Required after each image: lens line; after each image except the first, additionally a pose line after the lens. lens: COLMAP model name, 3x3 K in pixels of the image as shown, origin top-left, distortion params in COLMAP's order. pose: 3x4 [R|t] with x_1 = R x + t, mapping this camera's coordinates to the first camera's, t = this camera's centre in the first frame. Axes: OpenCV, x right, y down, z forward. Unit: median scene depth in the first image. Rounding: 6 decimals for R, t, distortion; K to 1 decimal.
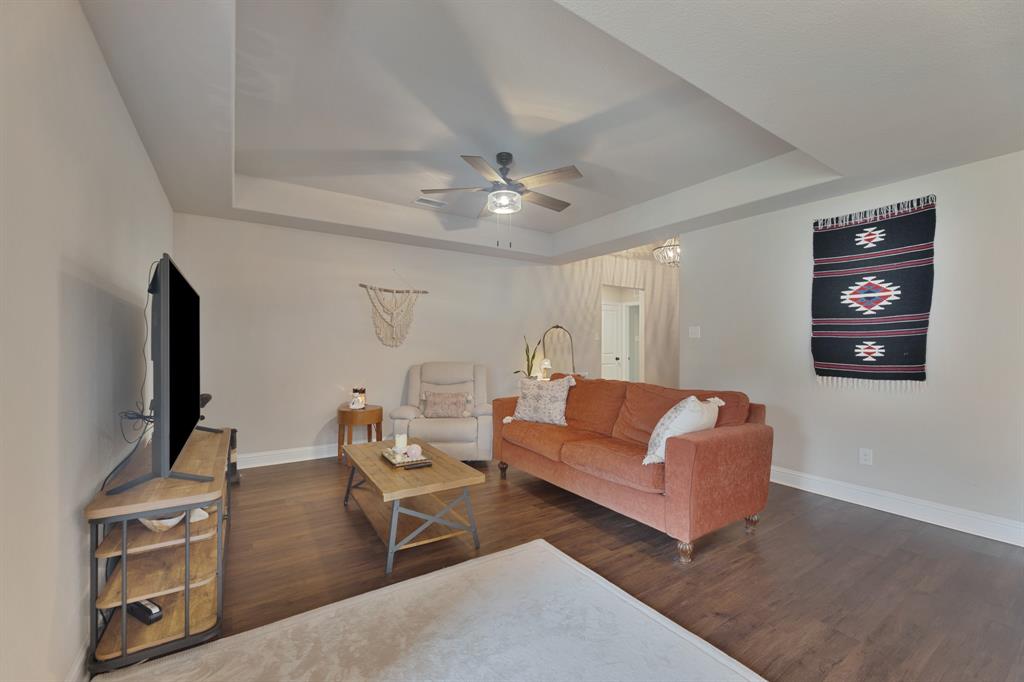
lens RADIAL K [[414.1, 0, 510.5], [0, 414.1, 344.3], [0, 0, 1]] dist [-0.001887, -0.000157]
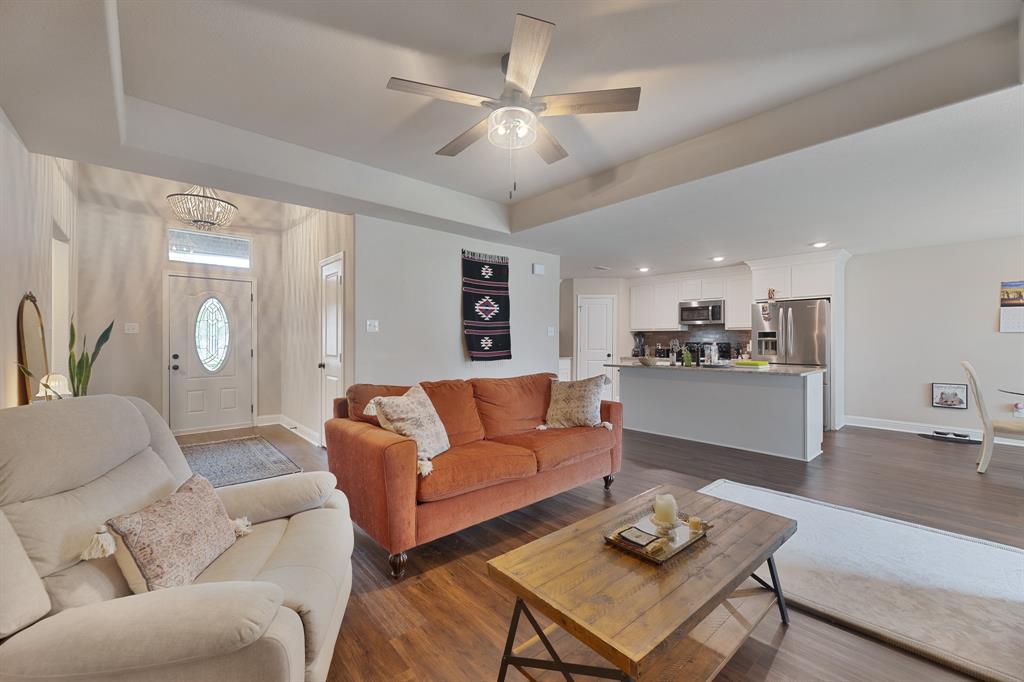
lens RADIAL K [[414.1, 0, 508.8], [0, 414.1, 340.3], [0, 0, 1]] dist [-0.001887, -0.000157]
pose [[-0.159584, -0.003849, 0.987177, -0.717223], [0.003770, 0.999983, 0.004509, -0.001133], [-0.987177, 0.004441, -0.159567, 1.169750]]
